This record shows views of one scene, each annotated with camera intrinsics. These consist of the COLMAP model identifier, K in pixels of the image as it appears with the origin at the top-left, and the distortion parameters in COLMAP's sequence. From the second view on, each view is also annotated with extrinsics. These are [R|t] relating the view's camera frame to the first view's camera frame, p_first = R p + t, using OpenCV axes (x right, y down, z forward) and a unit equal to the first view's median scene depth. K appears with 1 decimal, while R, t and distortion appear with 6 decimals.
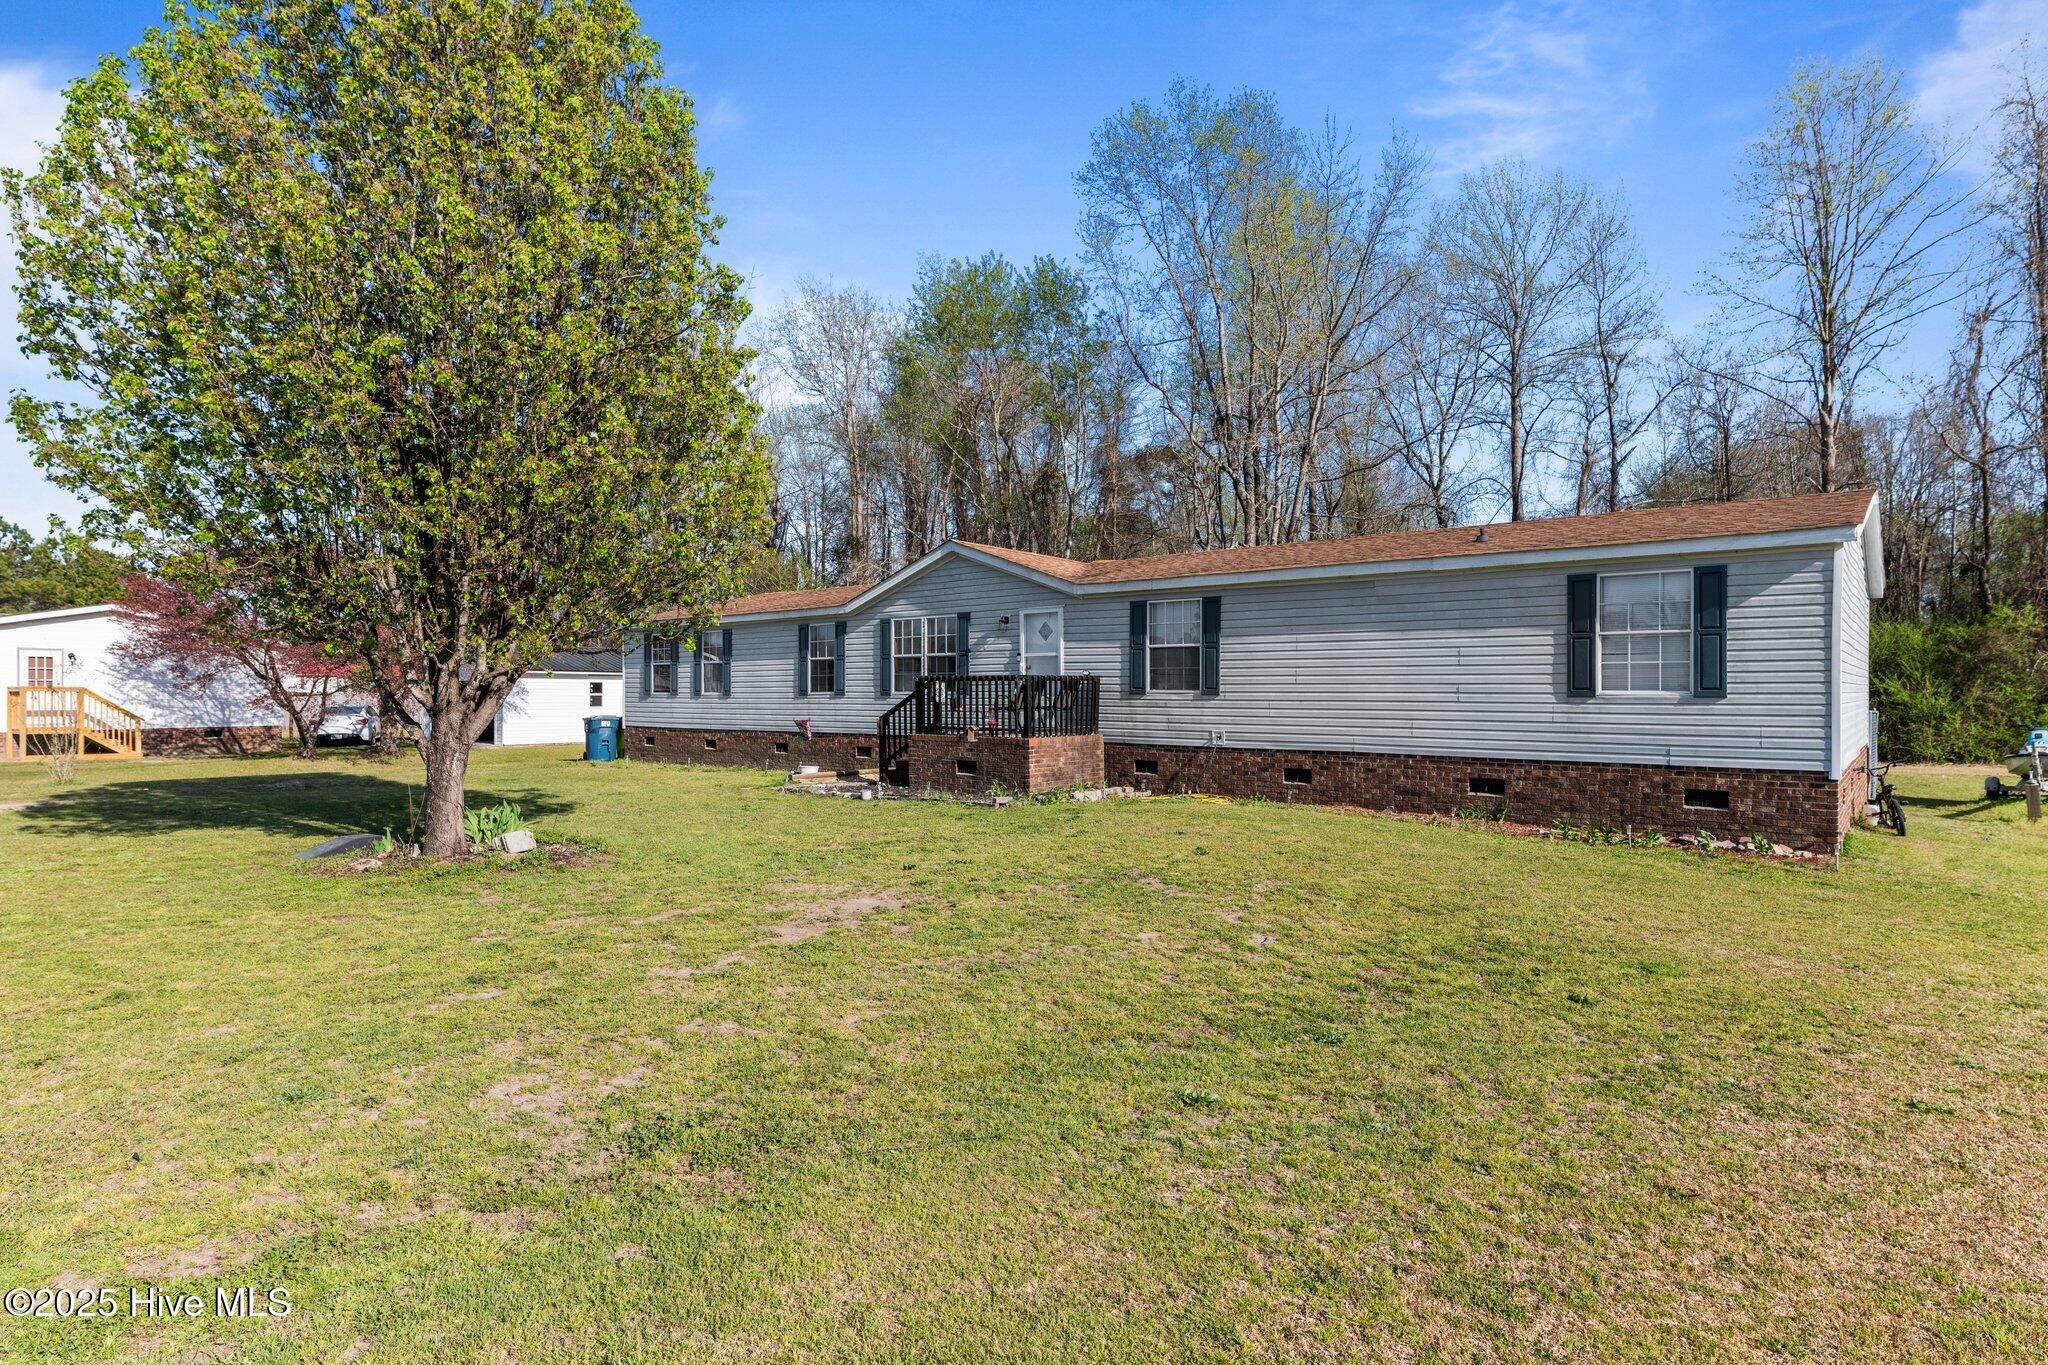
lens RADIAL K [[1158.5, 0, 956.3], [0, 1158.5, 682.2], [0, 0, 1]] dist [-0.004237, -0.000316]
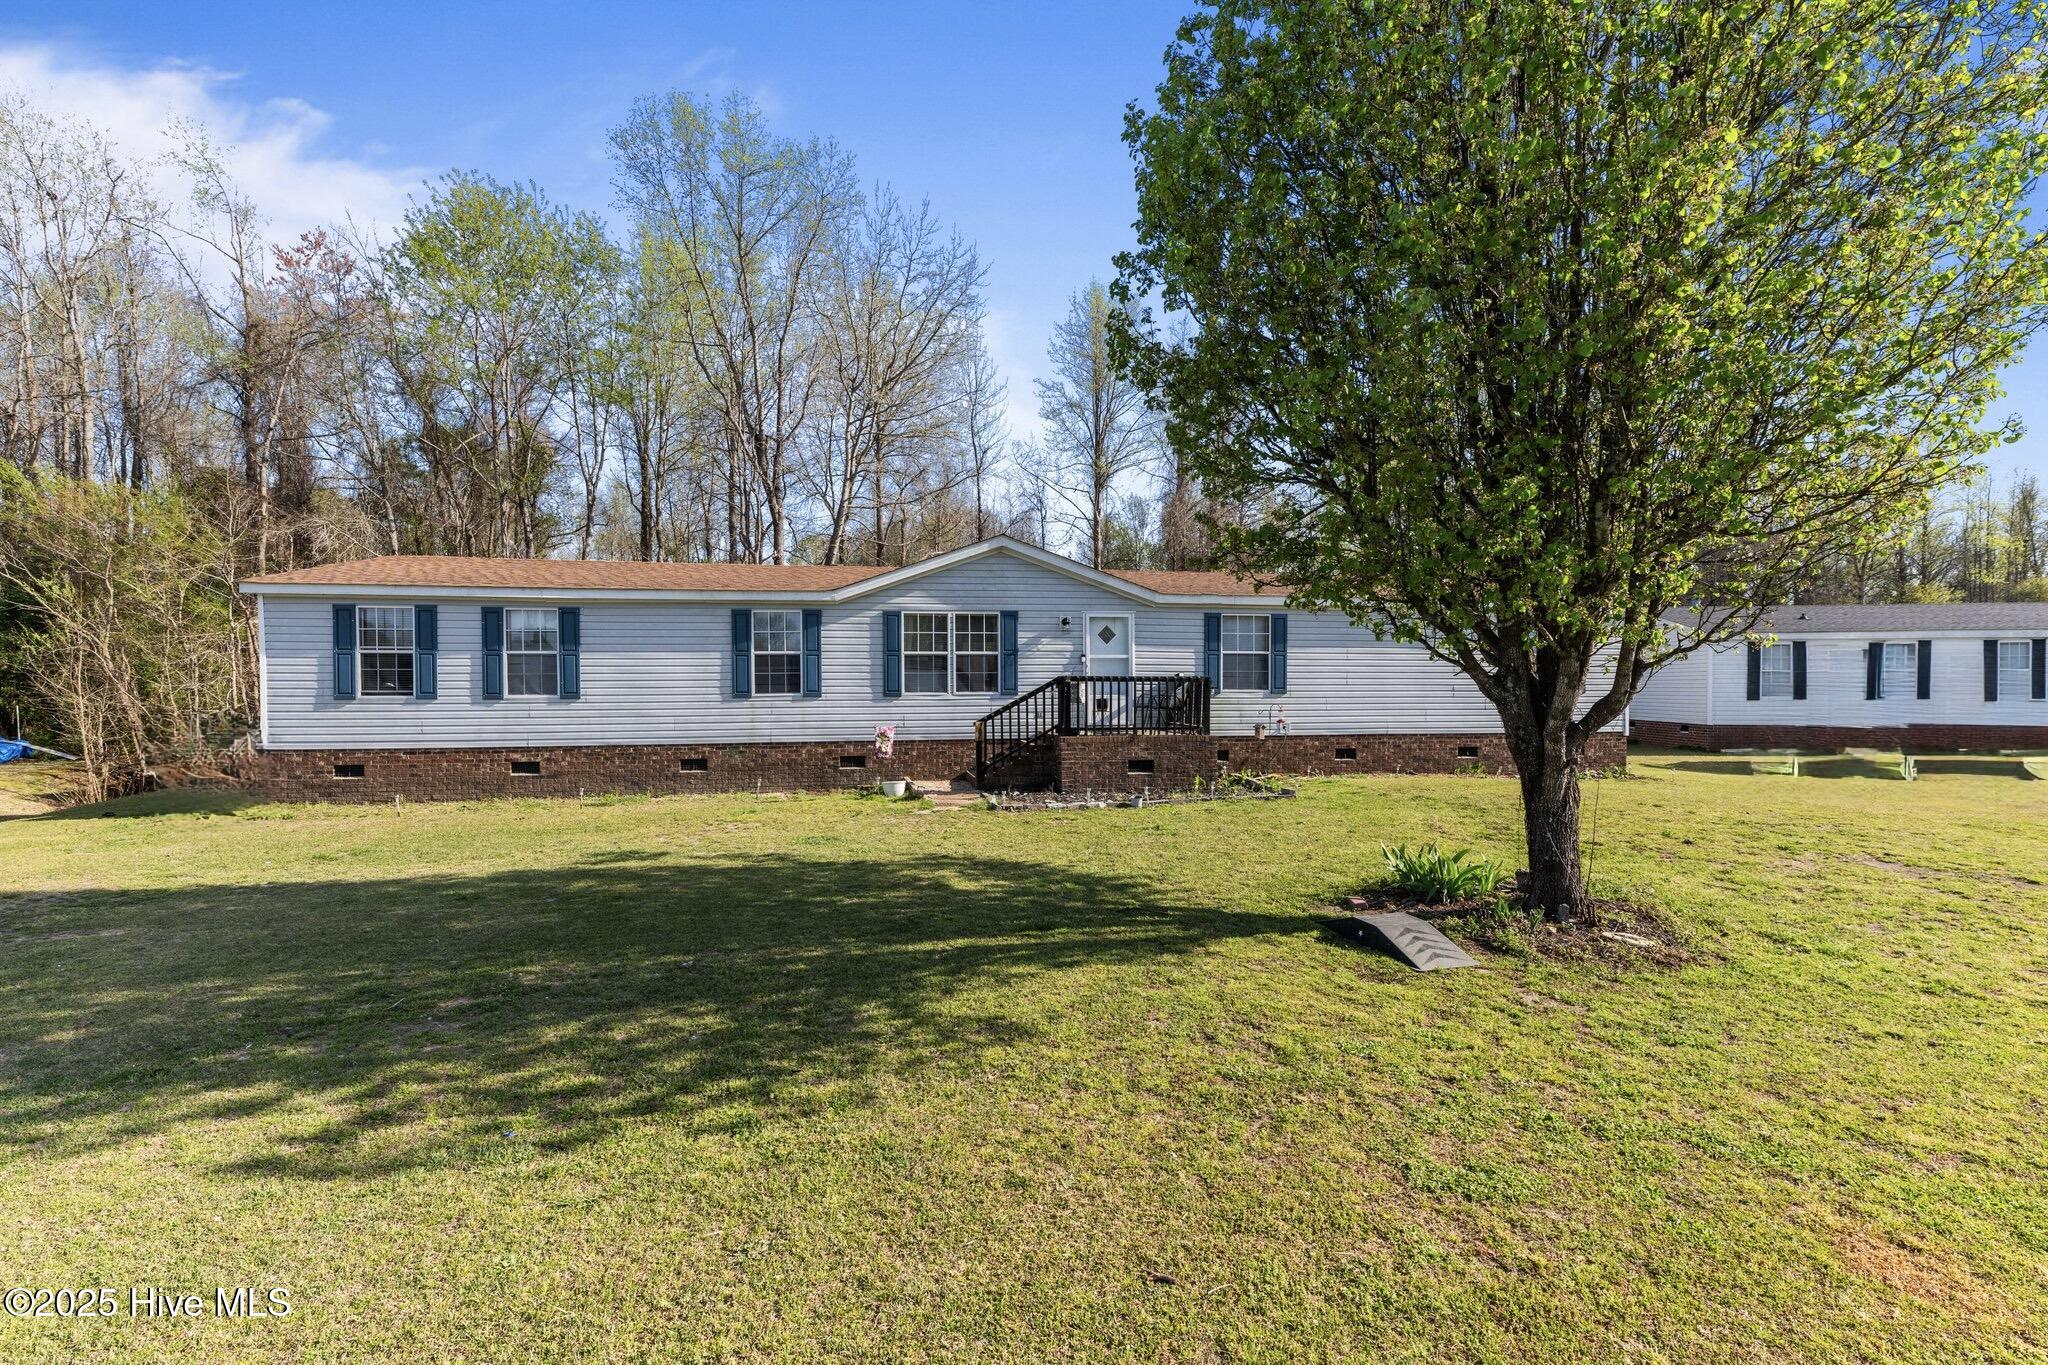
lens RADIAL K [[902.6, 0, 1018.1], [0, 902.6, 696.9], [0, 0, 1]] dist [-0.003556, 0.000165]
pose [[0.595036, -0.004118, 0.803689, -0.580287], [-0.001335, 0.999980, 0.006112, 0.007203], [-0.803698, -0.004709, 0.595019, 0.523963]]
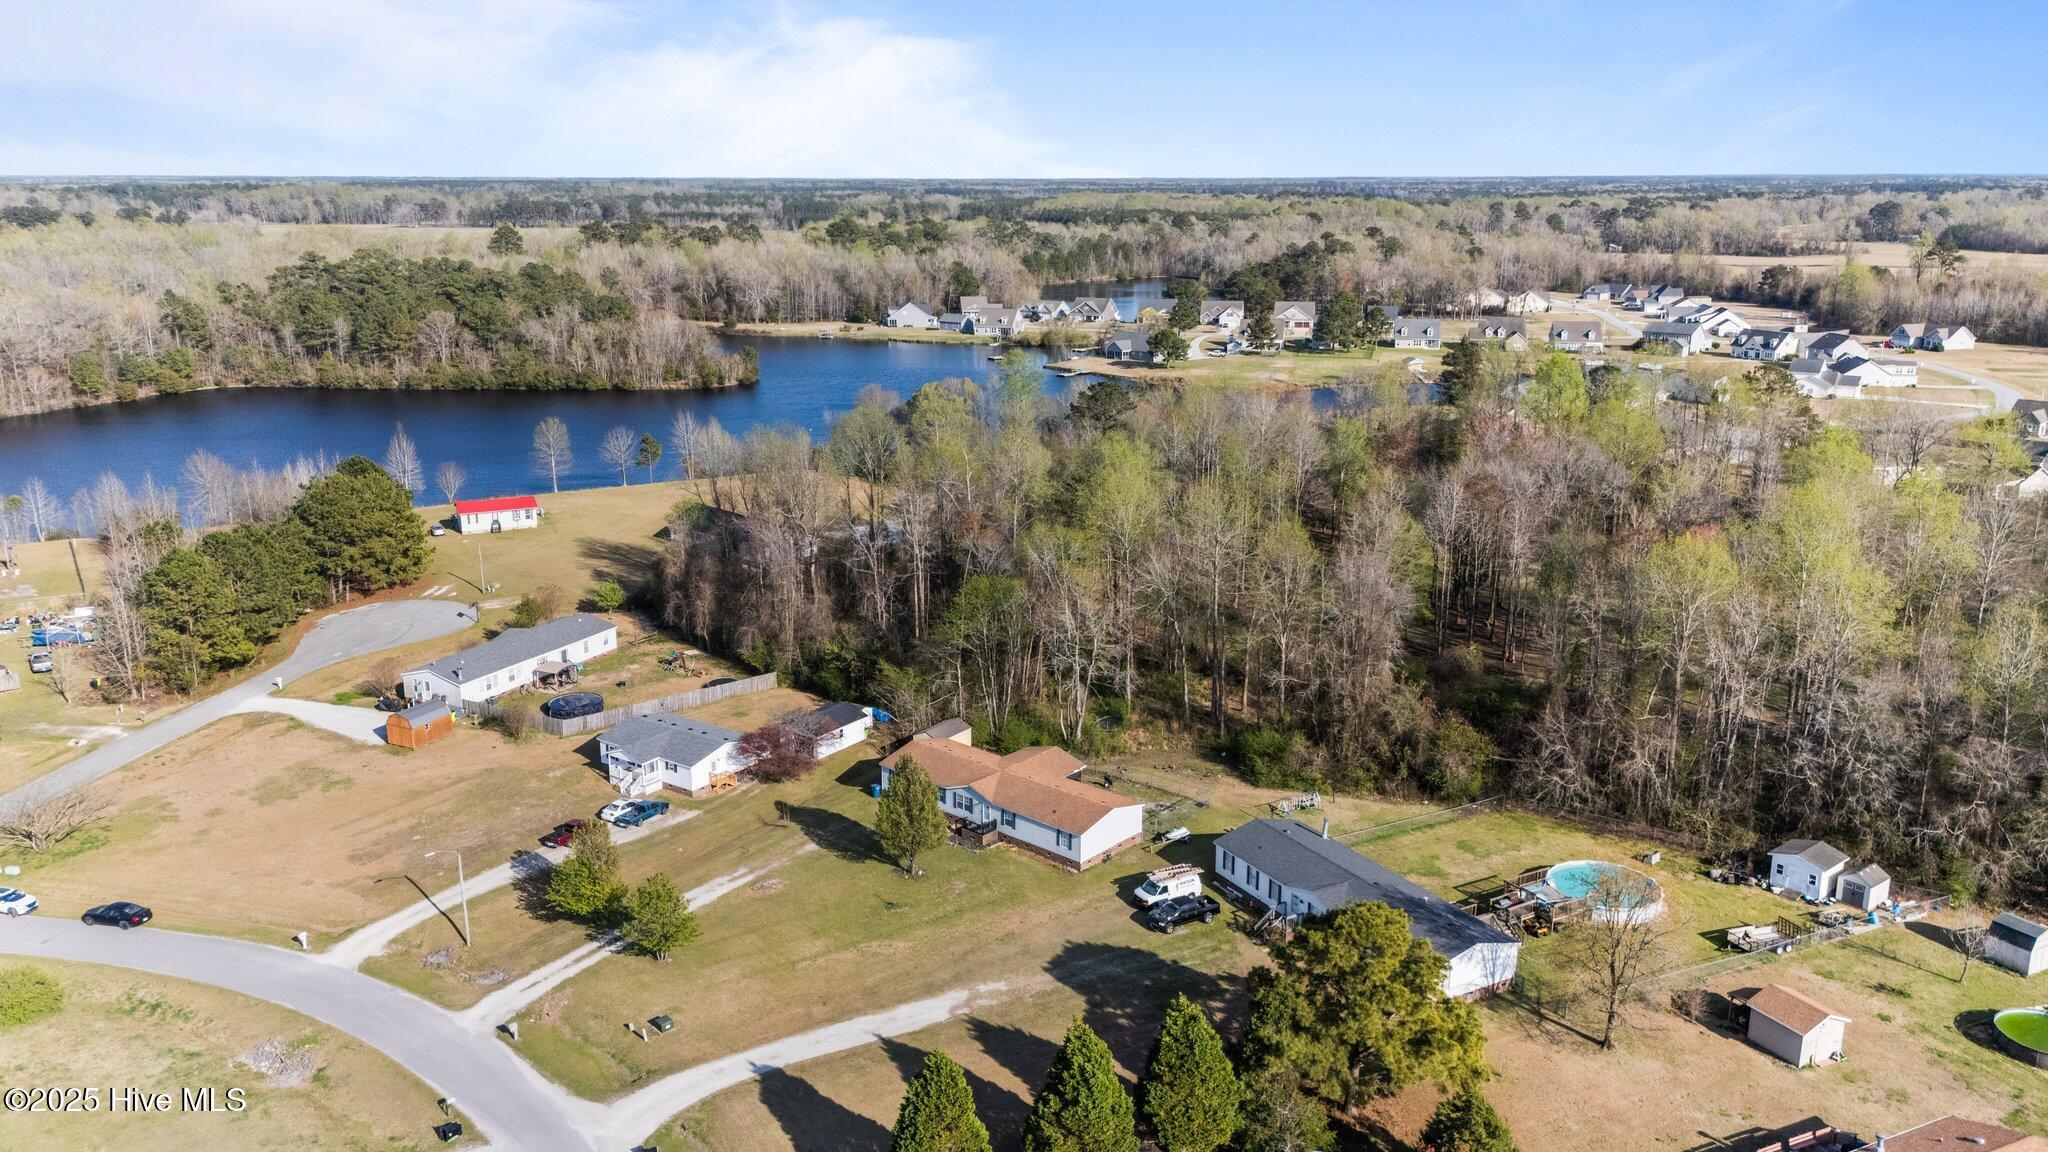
lens RADIAL K [[1504.2, 0, 1027.9], [0, 1504.2, 588.8], [0, 0, 1]] dist [0.070543, -0.066363]
pose [[0.999289, -0.003808, 0.037512, 0.010855], [-0.006245, 0.964433, 0.264252, -2.570023], [-0.037184, -0.264298, 0.963724, -4.879084]]
